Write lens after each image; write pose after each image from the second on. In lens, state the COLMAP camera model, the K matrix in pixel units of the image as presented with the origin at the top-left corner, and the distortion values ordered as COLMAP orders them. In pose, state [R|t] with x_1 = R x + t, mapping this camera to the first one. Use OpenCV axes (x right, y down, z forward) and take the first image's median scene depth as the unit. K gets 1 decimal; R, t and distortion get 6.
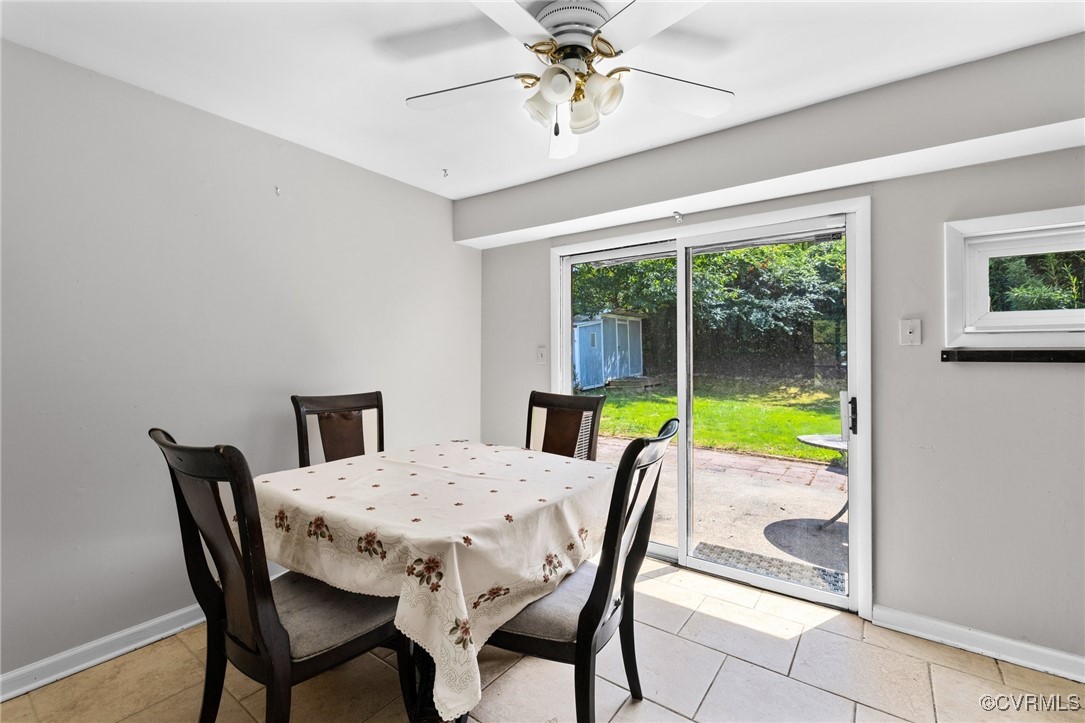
lens RADIAL K [[473.9, 0, 538.3], [0, 473.9, 354.6], [0, 0, 1]] dist [-0.001643, -0.000091]
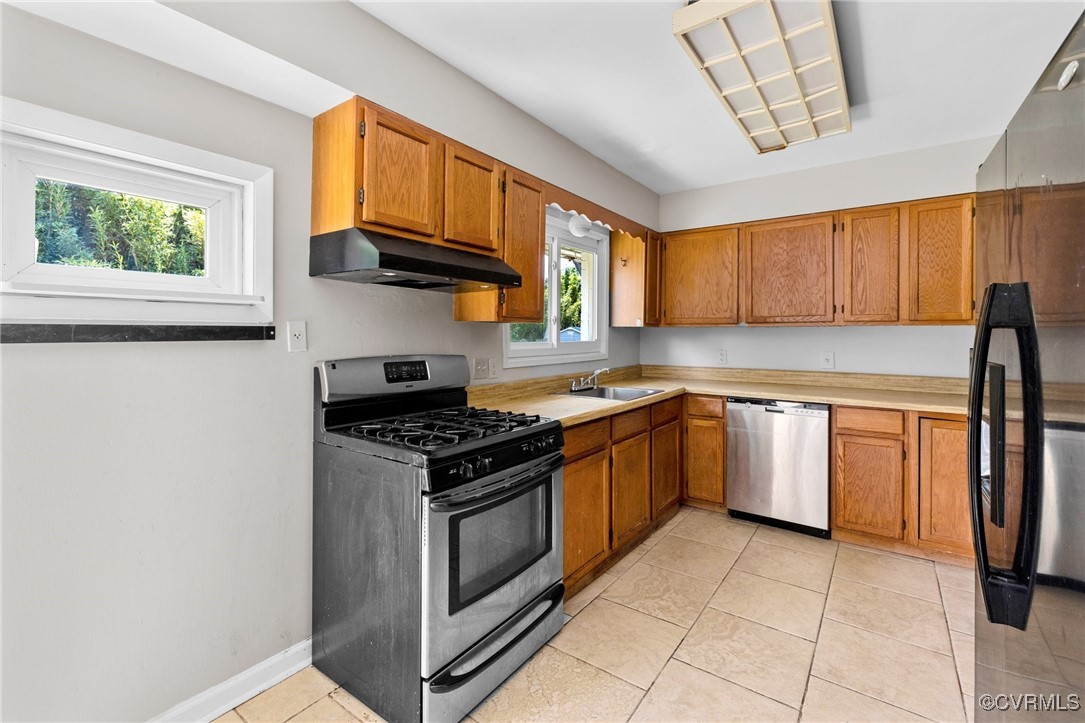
lens RADIAL K [[473.9, 0, 534.8], [0, 473.9, 329.5], [0, 0, 1]] dist [-0.001643, -0.000091]
pose [[-0.002714, 0.004062, 0.999988, 0.276226], [-0.006358, 0.999971, -0.004079, -0.002607], [-0.999976, -0.006369, -0.002688, 0.289577]]
